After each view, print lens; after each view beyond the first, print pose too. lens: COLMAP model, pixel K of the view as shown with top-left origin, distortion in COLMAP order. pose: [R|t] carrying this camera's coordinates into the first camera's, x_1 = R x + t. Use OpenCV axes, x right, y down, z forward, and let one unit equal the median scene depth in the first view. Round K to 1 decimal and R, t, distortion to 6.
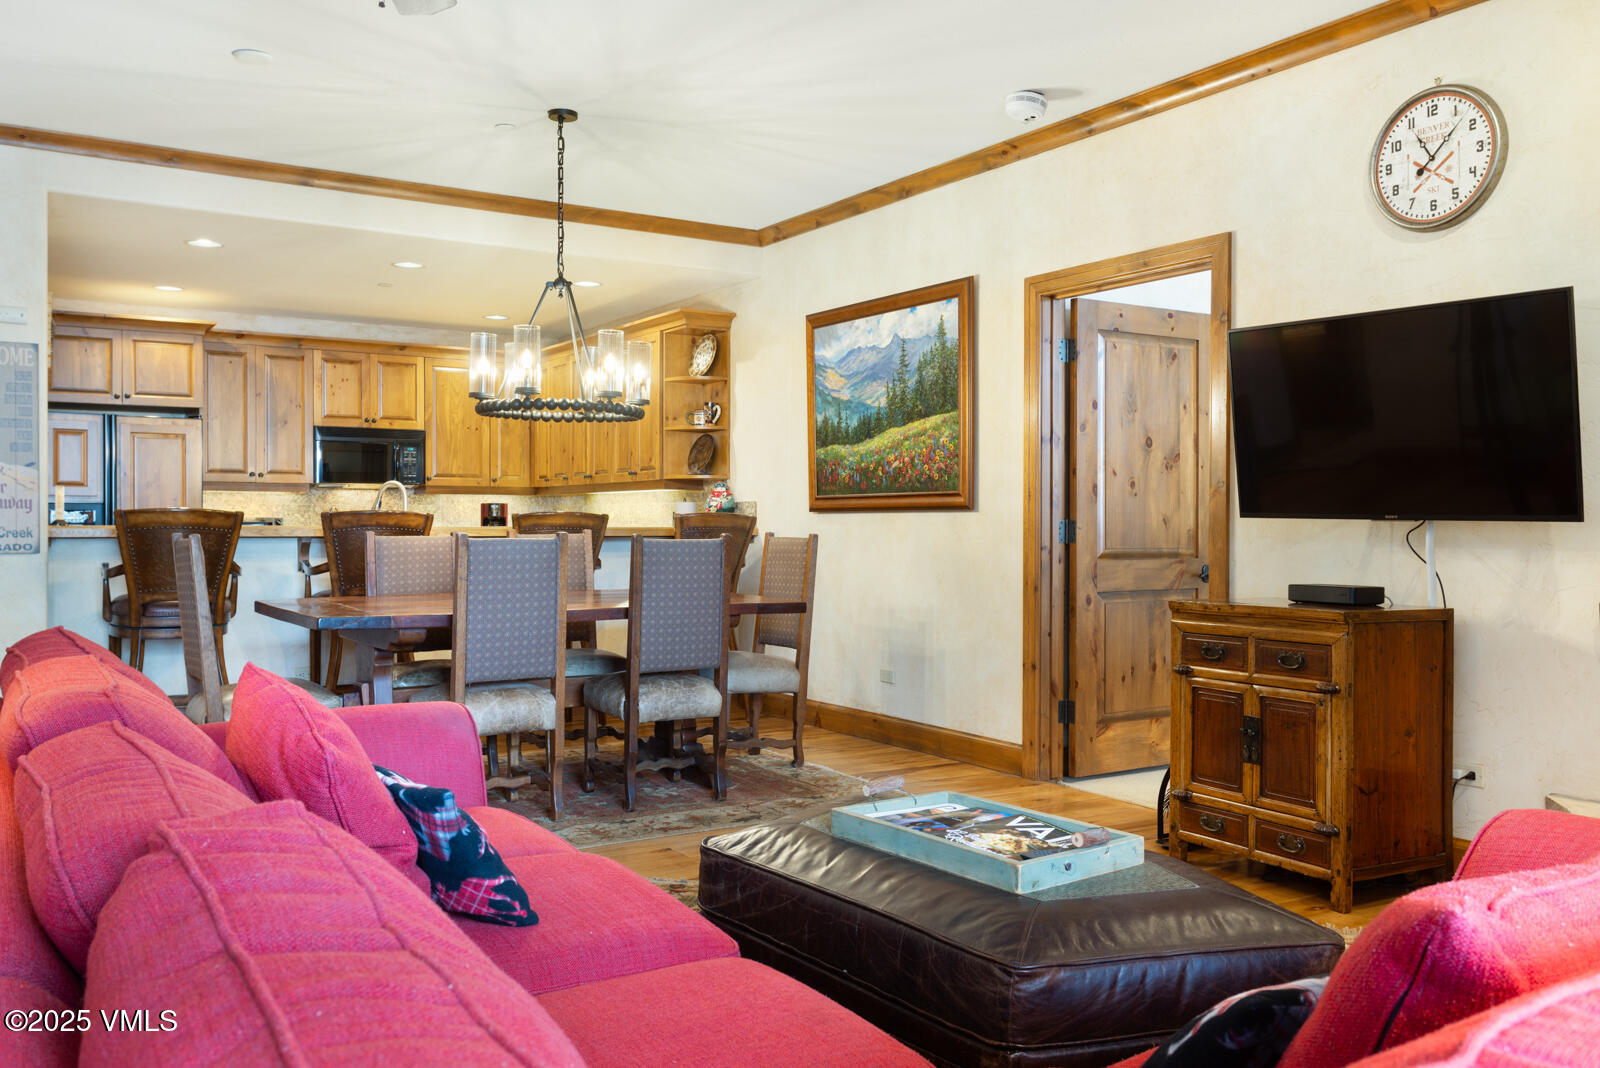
lens RADIAL K [[1265.9, 0, 750.9], [0, 1265.9, 530.9], [0, 0, 1]] dist [0.011876, -0.009667]
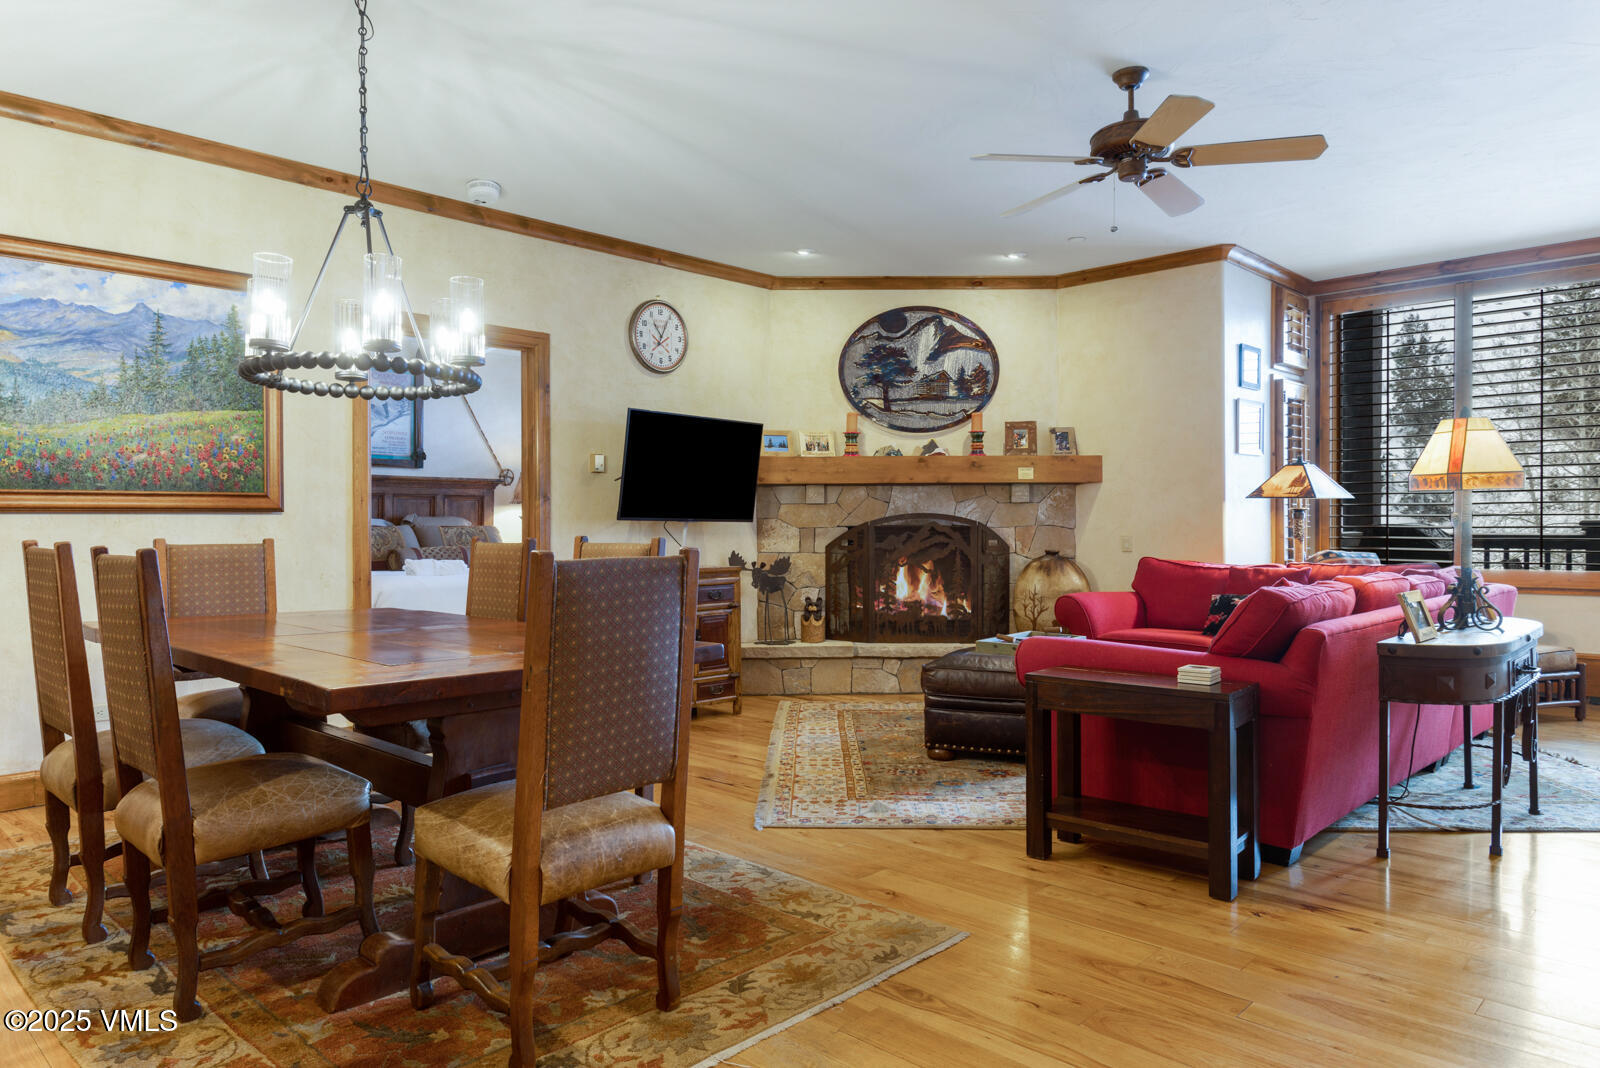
lens RADIAL K [[1016.3, 0, 795.8], [0, 1016.3, 523.1], [0, 0, 1]] dist [0.014156, -0.021217]
pose [[-0.228647, -0.002314, 0.973507, -0.641882], [0.008988, 0.999950, 0.004488, -0.007150], [-0.973468, 0.009776, -0.228615, 0.717857]]
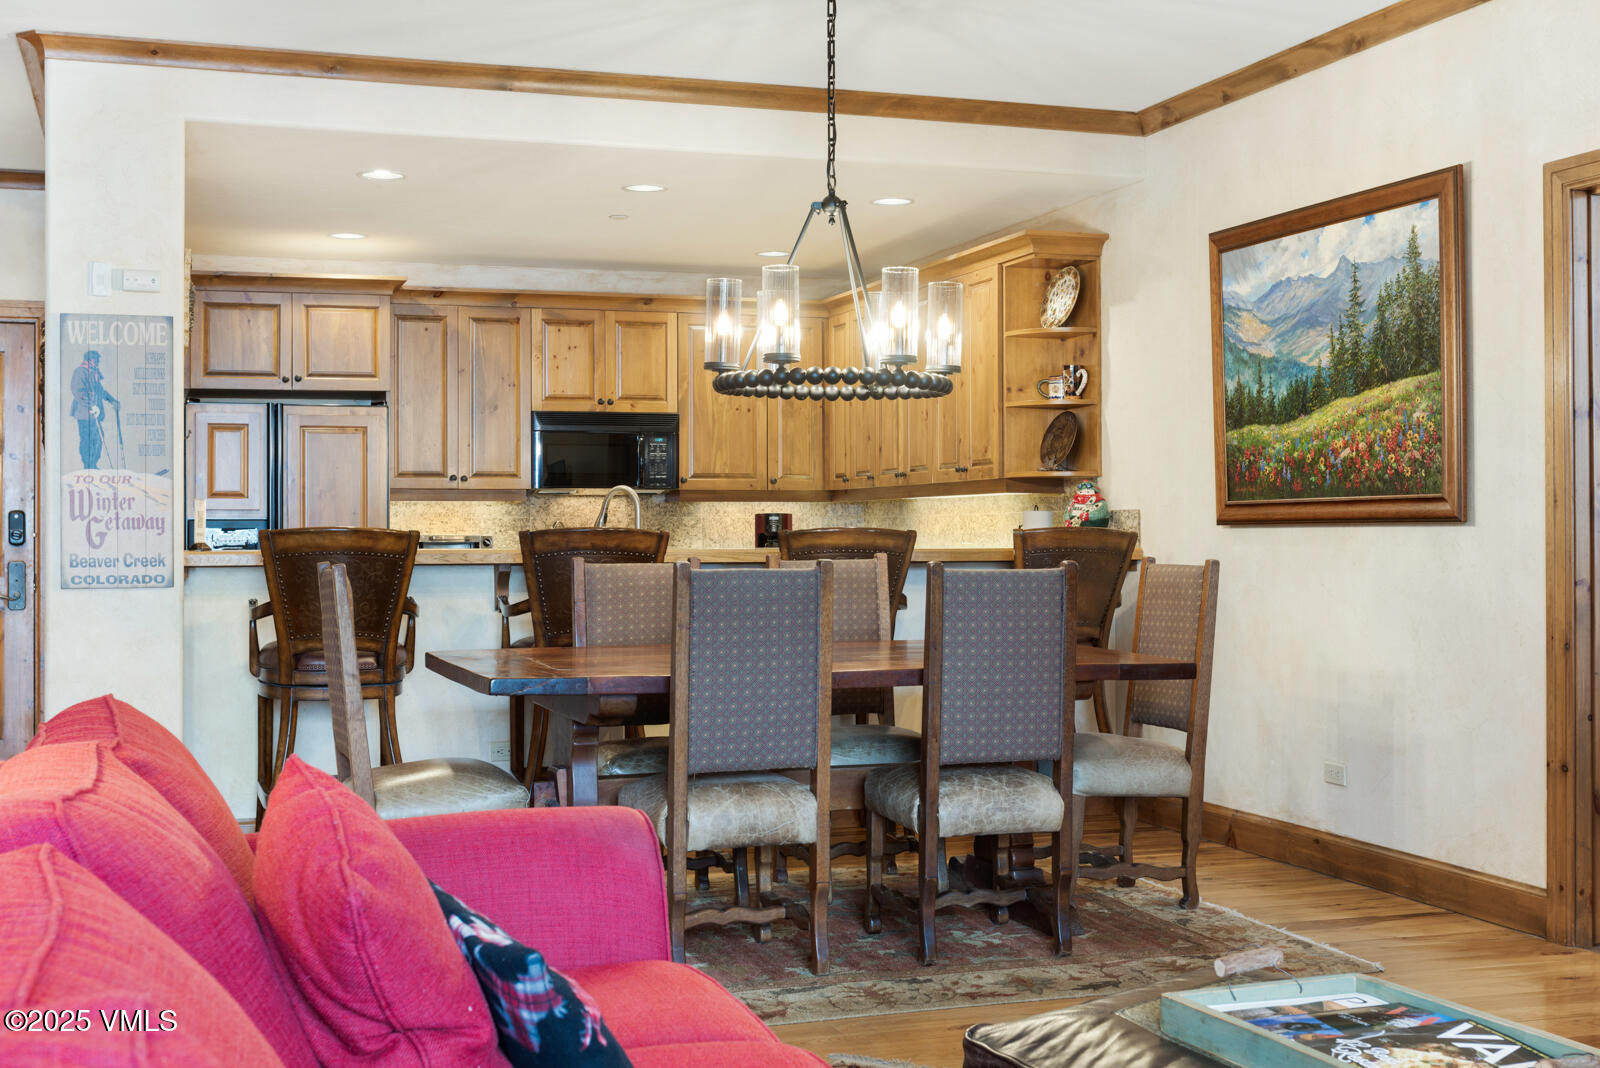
lens RADIAL K [[1795.7, 0, 736.0], [0, 1795.7, 513.0], [0, 0, 1]] dist [-0.030287, 0.000000]
pose [[0.970913, -0.007349, -0.239320, 0.028397], [0.002804, 0.999809, -0.019325, -0.004242], [0.239416, 0.018091, 0.970749, 0.019472]]
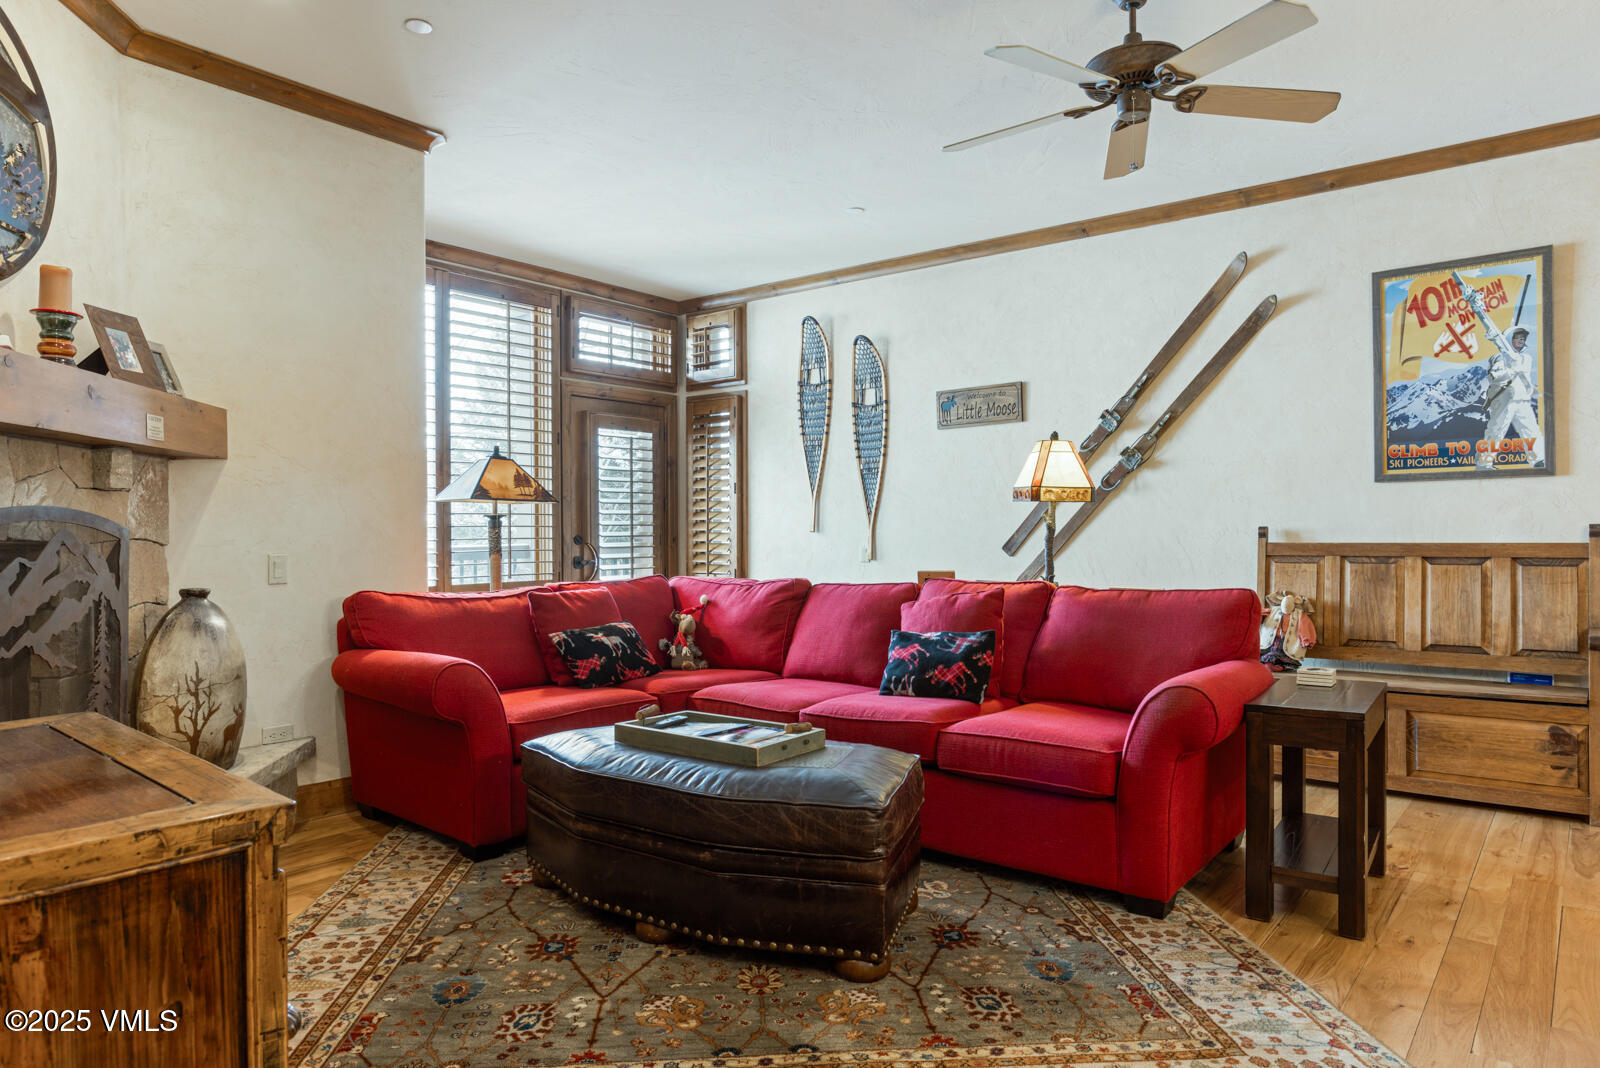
lens RADIAL K [[1016.3, 0, 768.9], [0, 1016.3, 542.4], [0, 0, 1]] dist [0.014156, -0.021217]
pose [[-0.950726, 0.005388, -0.309986, 0.191100], [0.000152, 0.999857, 0.016914, -0.004540], [0.310033, 0.016034, -0.950591, 0.804844]]
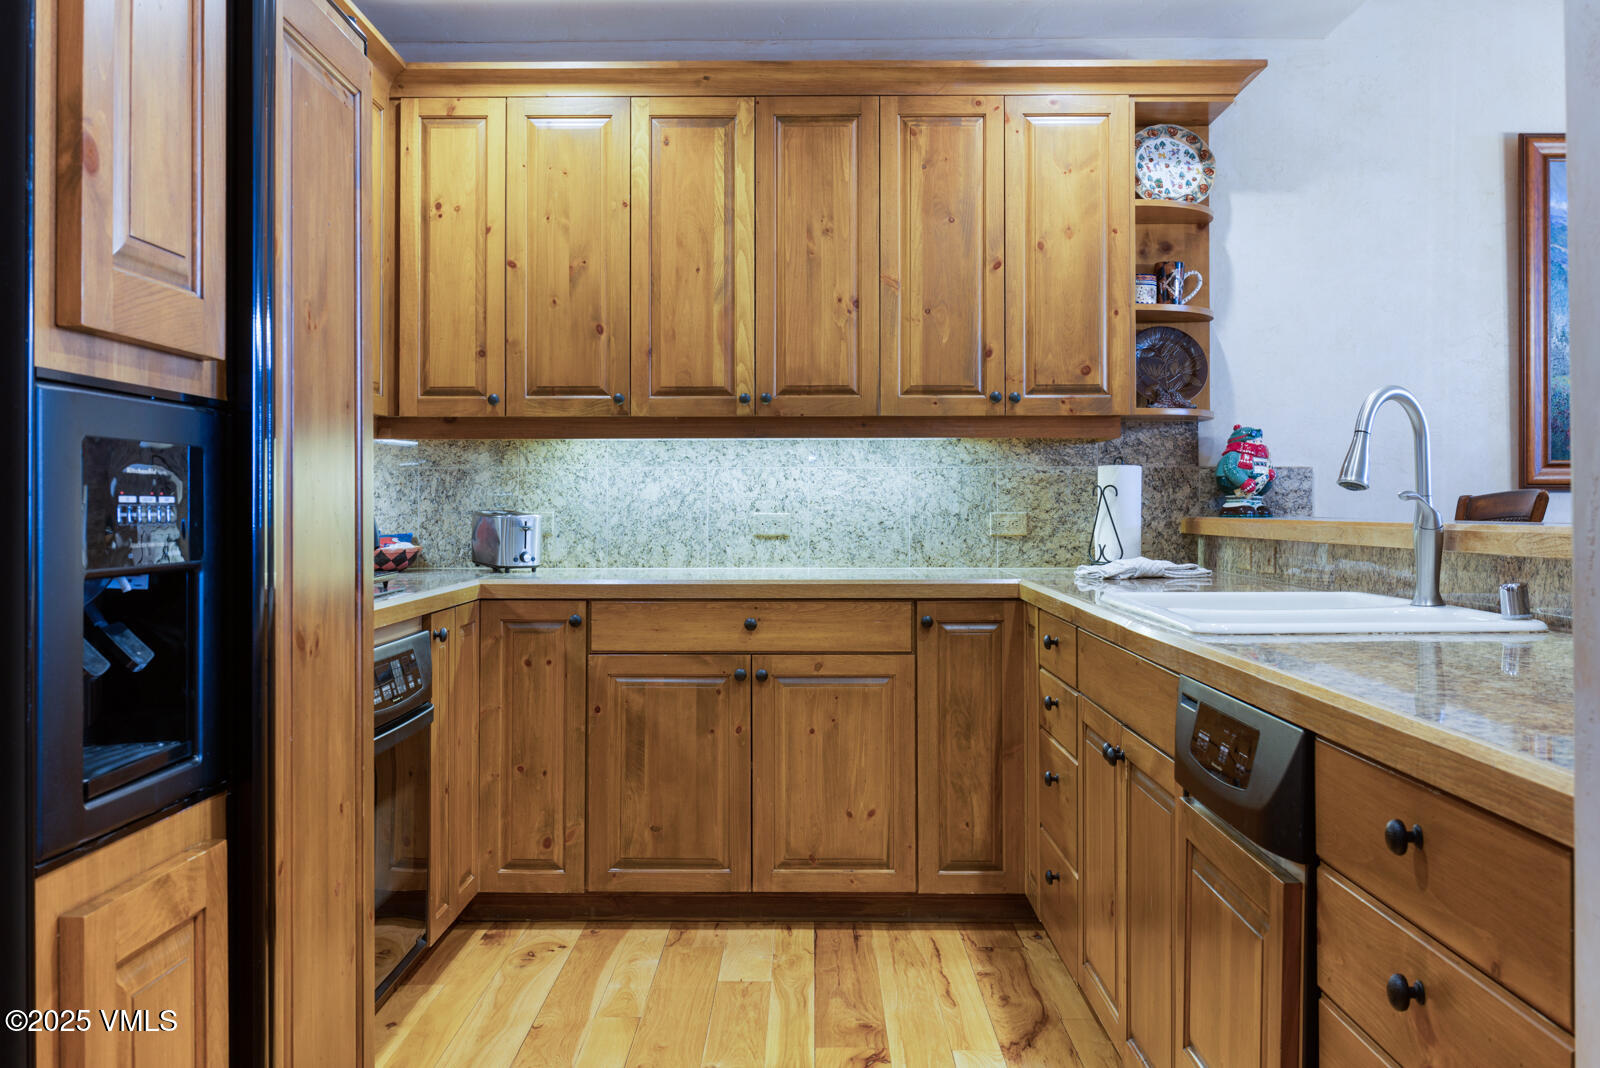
lens RADIAL K [[1564.3, 0, 814.9], [0, 1564.3, 496.8], [0, 0, 1]] dist [-0.020537, 0.000000]
pose [[0.533929, 0.002304, 0.845526, -0.761583], [0.009793, 0.999912, -0.008909, -0.008185], [-0.845473, 0.013037, 0.533859, 0.978199]]
